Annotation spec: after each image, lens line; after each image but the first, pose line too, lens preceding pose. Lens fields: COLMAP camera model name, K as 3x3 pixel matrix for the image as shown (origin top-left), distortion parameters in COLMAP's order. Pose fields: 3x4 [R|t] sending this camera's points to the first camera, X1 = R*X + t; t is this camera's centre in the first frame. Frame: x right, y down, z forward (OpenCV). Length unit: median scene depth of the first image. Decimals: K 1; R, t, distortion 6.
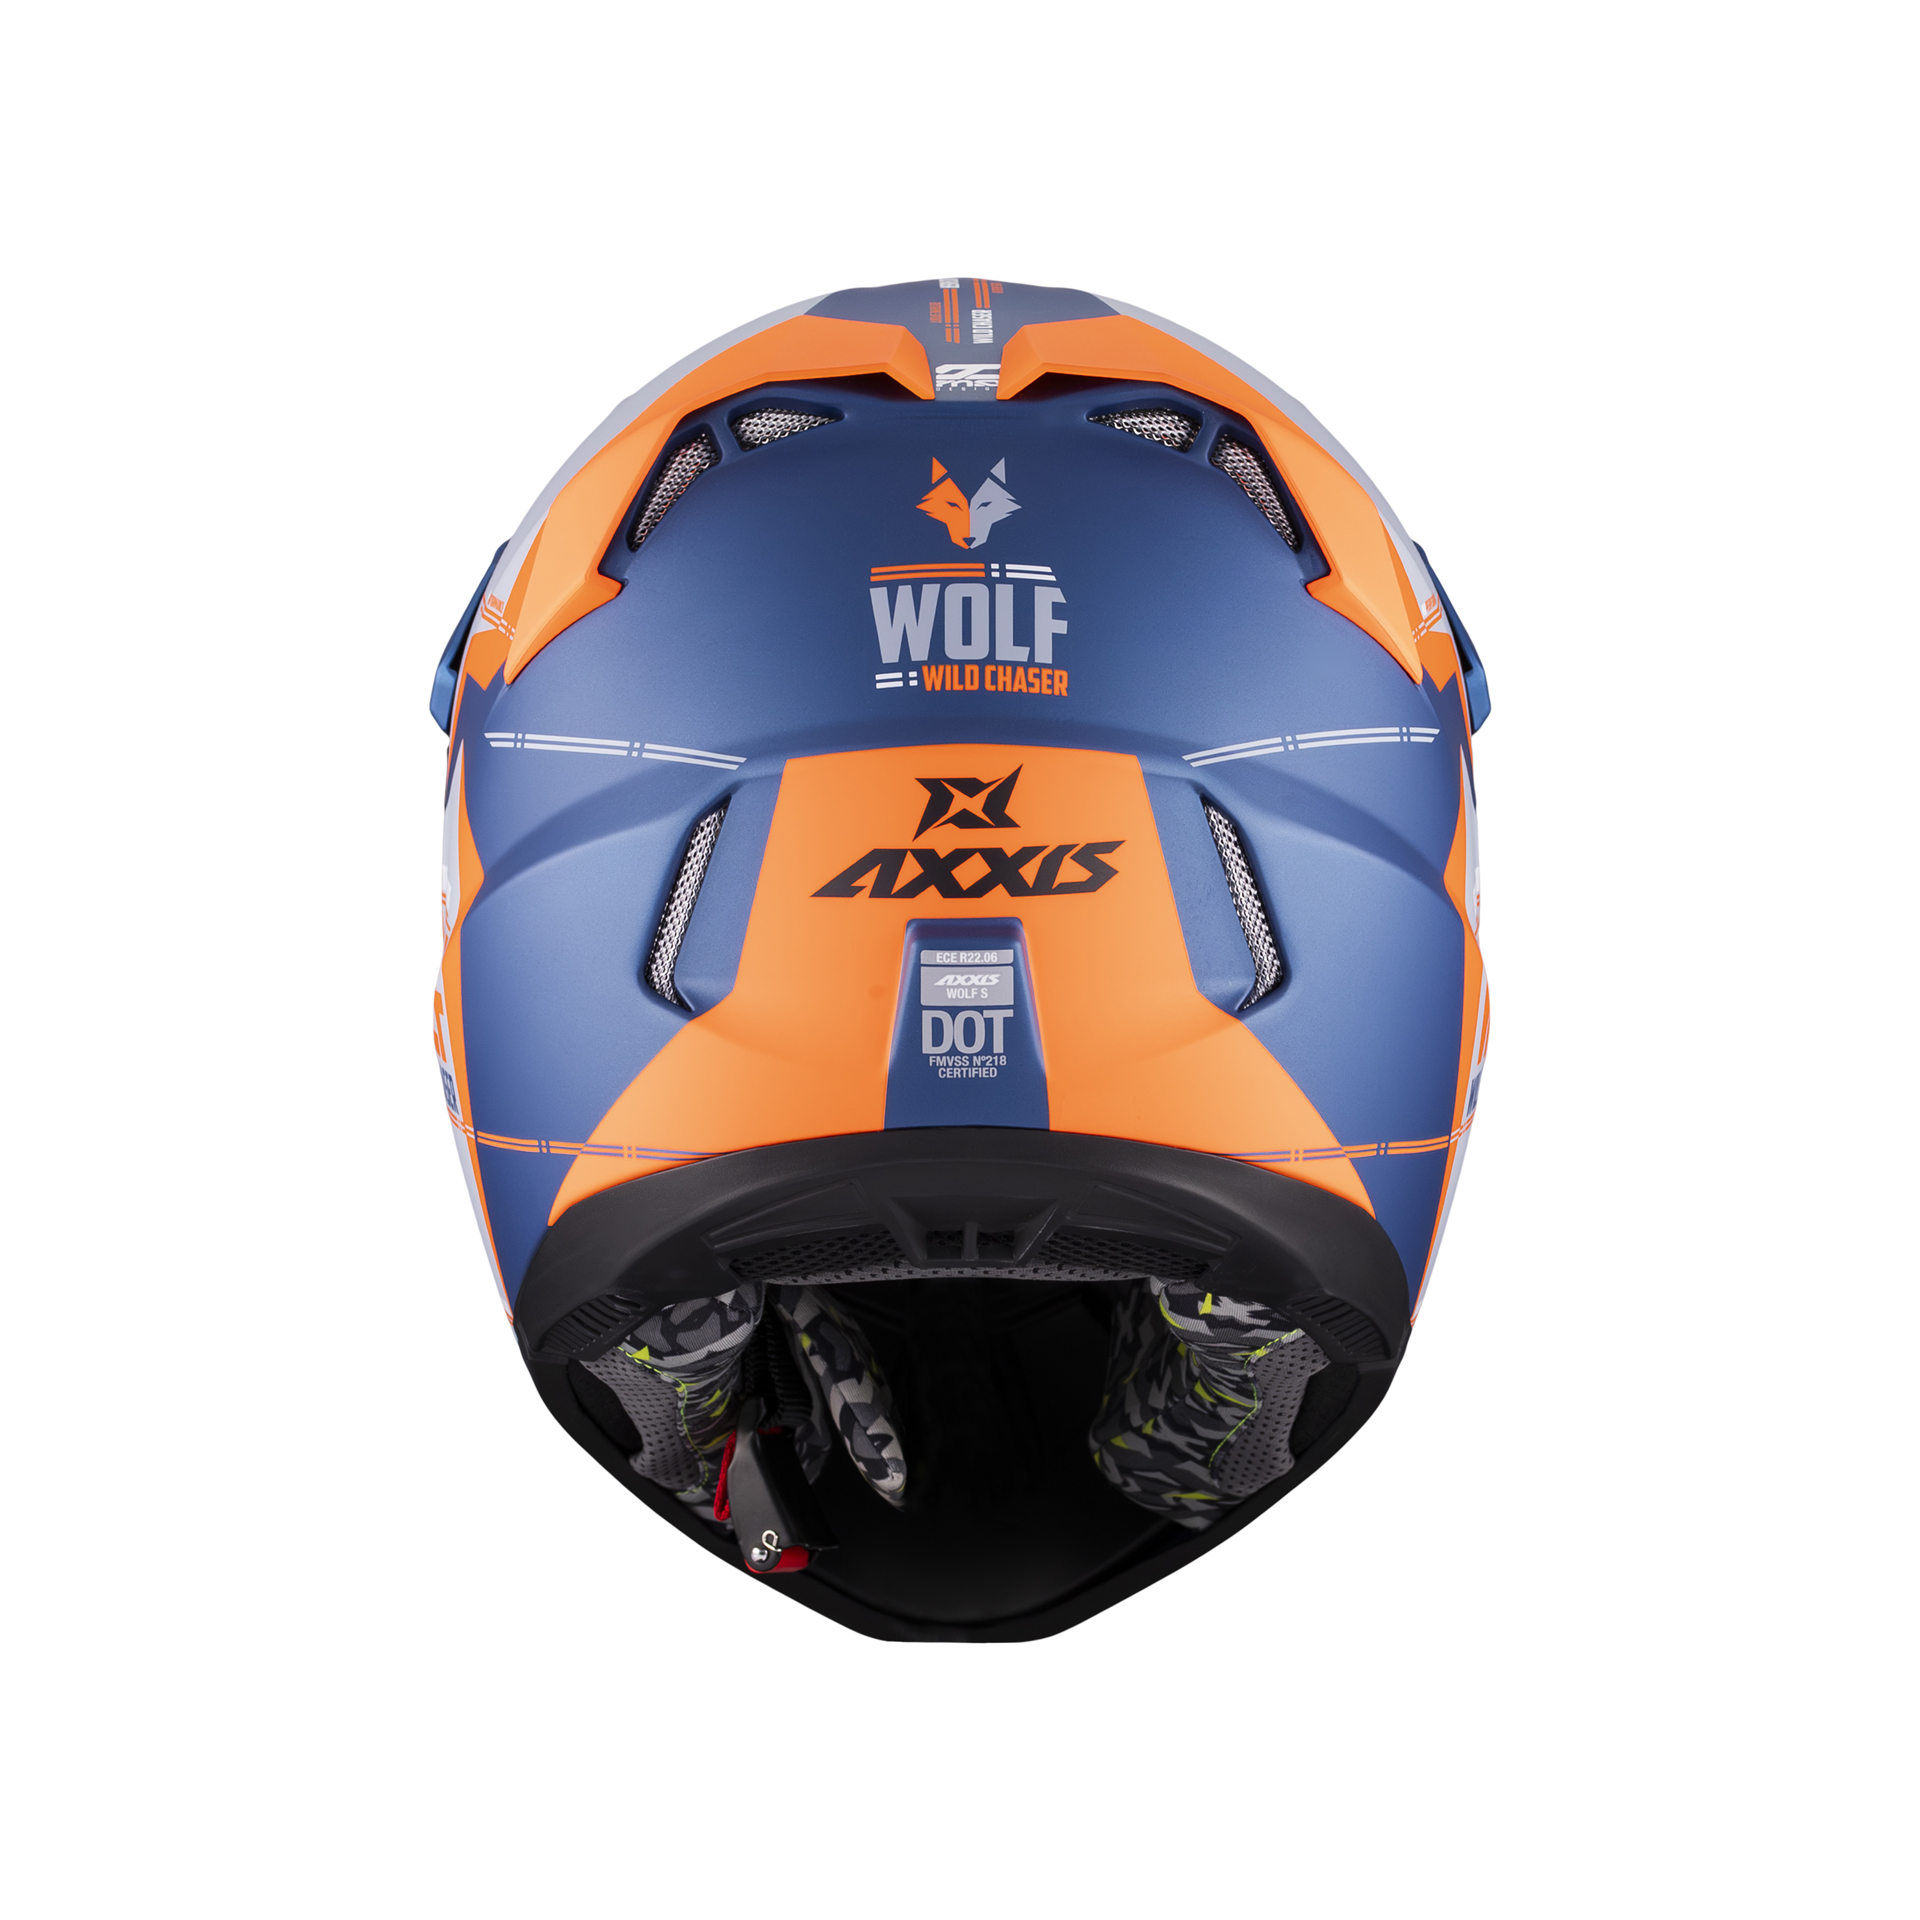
lens RADIAL K [[6517.6, 0, 961.2], [0, 6517.6, 970.6], [0, 0, 1]] dist [0.801040, 0.000000]
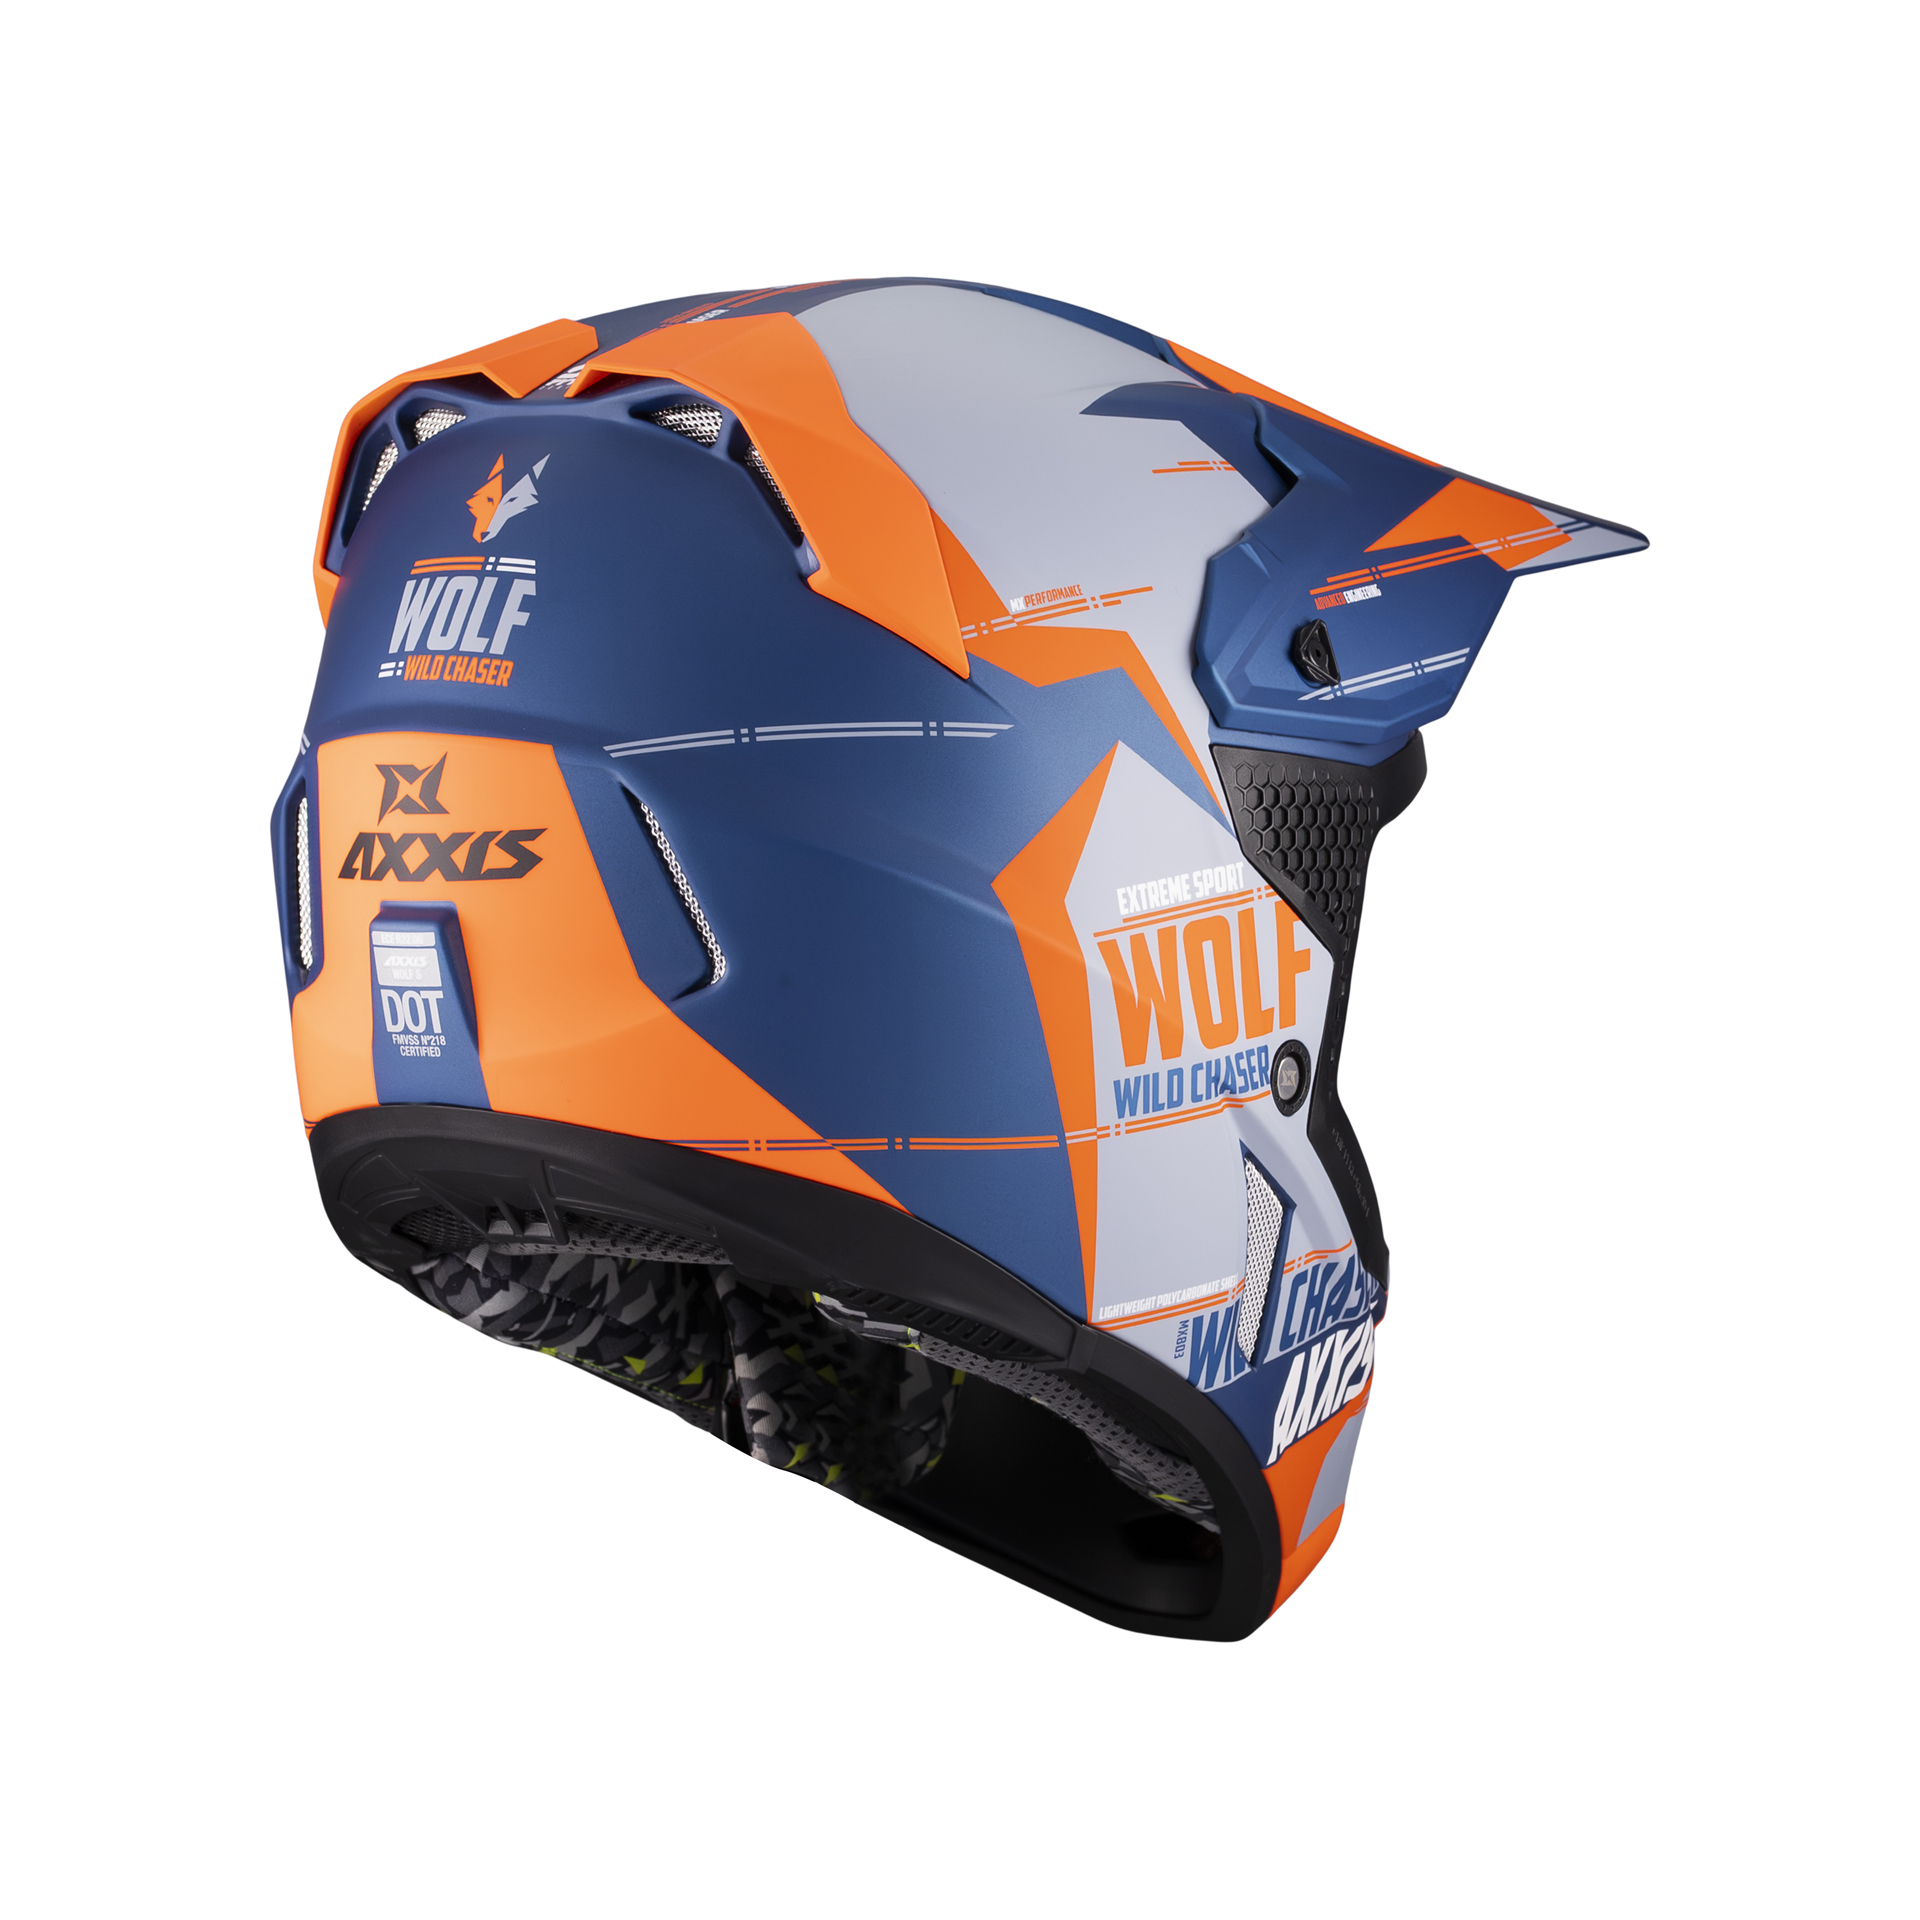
lens RADIAL K [[6517.6, 0, 960.6], [0, 6517.6, 946.4], [0, 0, 1]] dist [0.801040, 0.000000]
pose [[0.859859, 0.025539, -0.509893, 0.601592], [-0.026575, 0.999633, 0.005253, -0.008604], [0.509840, 0.009034, 0.860222, 0.153336]]
